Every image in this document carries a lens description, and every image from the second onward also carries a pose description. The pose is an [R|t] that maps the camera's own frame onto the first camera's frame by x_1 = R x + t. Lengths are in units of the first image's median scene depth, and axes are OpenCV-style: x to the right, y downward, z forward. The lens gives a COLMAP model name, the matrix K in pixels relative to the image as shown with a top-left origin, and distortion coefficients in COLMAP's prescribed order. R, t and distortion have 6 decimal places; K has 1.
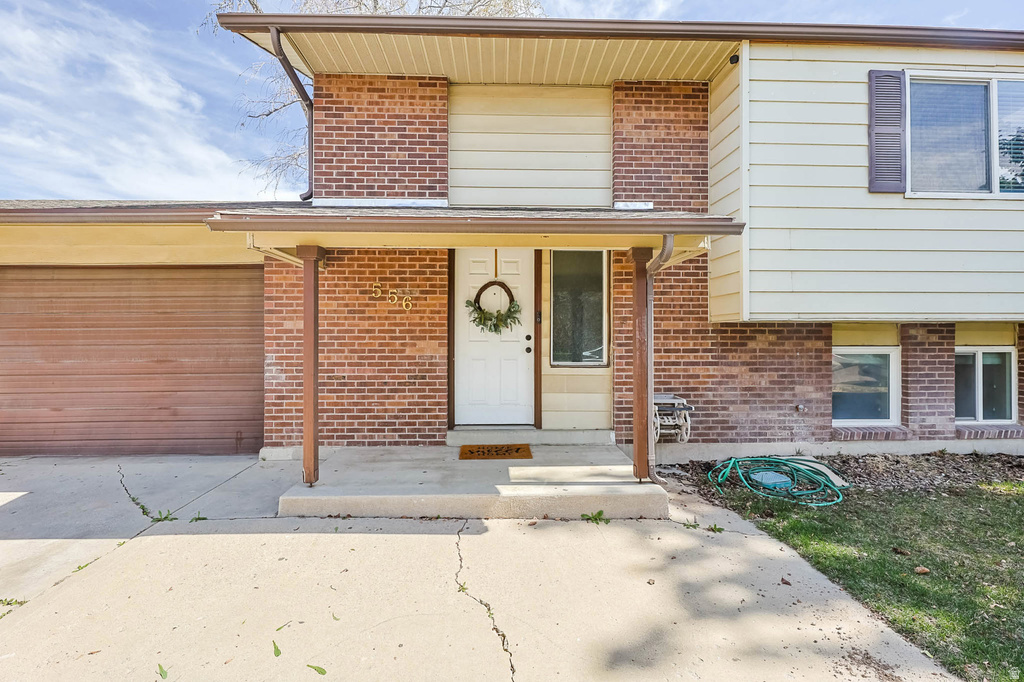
lens RADIAL K [[438.8, 0, 517.1], [0, 438.8, 338.4], [0, 0, 1]] dist [-0.002261, -0.000241]
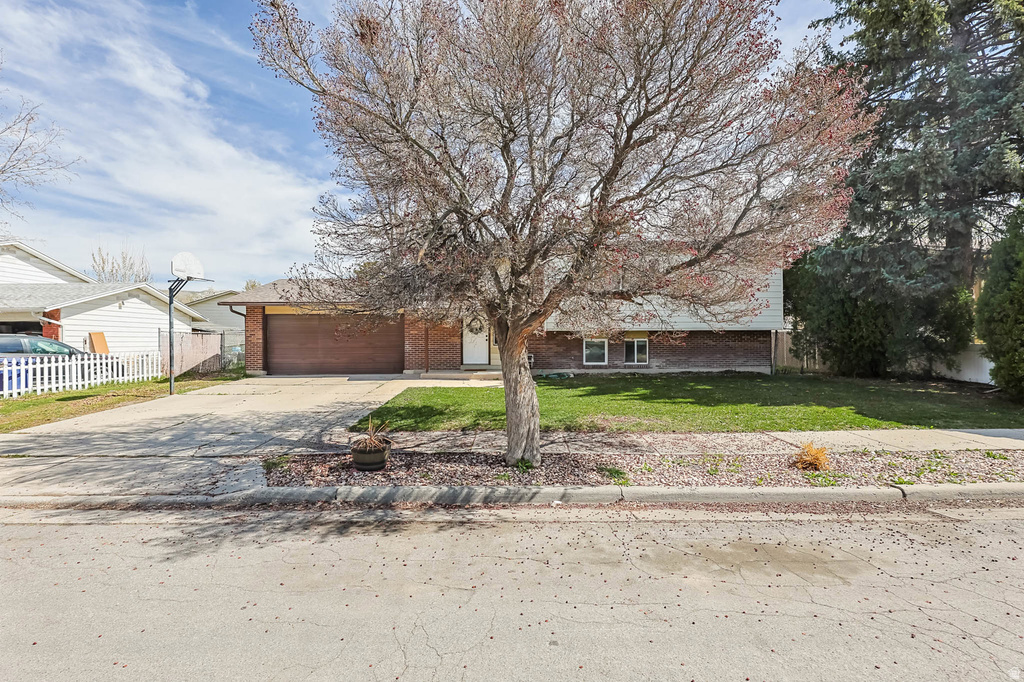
lens RADIAL K [[438.8, 0, 517.1], [0, 438.8, 338.4], [0, 0, 1]] dist [-0.002261, -0.000241]
pose [[0.999231, -0.002522, -0.039125, 0.367770], [0.002344, 0.999987, -0.004593, 0.030106], [0.039136, 0.004498, 0.999224, -2.128868]]
